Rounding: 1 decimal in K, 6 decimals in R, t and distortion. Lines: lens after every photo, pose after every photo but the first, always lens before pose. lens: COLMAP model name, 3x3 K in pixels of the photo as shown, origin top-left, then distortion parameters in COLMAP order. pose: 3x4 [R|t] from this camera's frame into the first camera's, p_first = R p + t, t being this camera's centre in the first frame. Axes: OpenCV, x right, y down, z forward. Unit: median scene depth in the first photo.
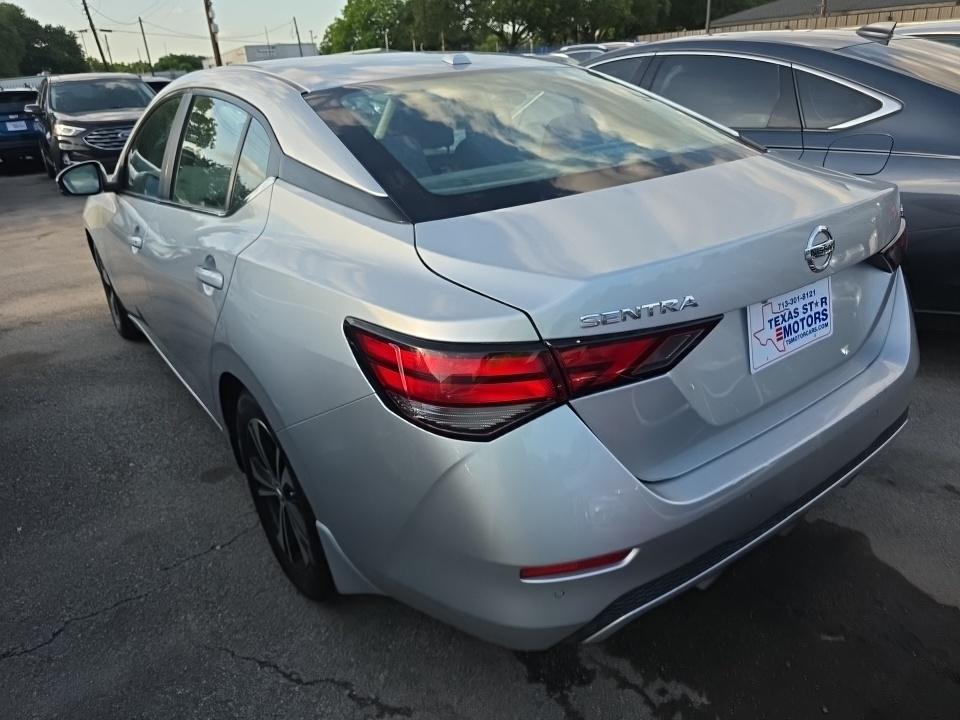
lens RADIAL K [[665.7, 0, 479.6], [0, 665.7, 362.5], [0, 0, 1]] dist [0.002021, -0.003826]
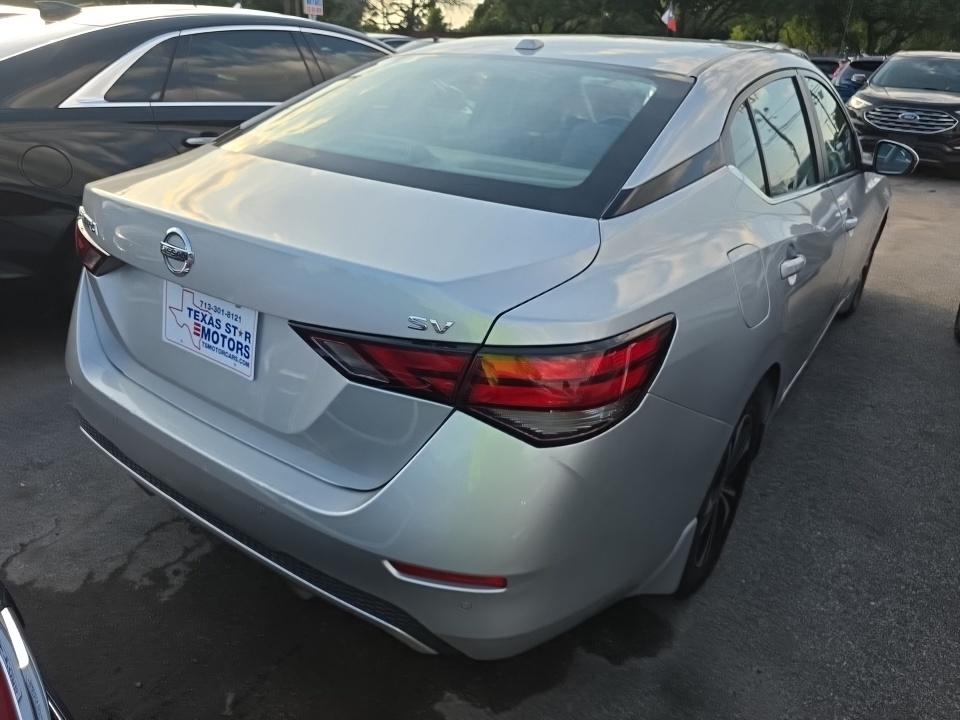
lens RADIAL K [[665.7, 0, 479.7], [0, 665.7, 357.9], [0, 0, 1]] dist [0.002021, -0.003826]
pose [[0.311235, 0.465035, -0.828780, 1.273264], [-0.440160, 0.843452, 0.307973, -0.445312], [0.842254, 0.268944, 0.467201, 0.806751]]
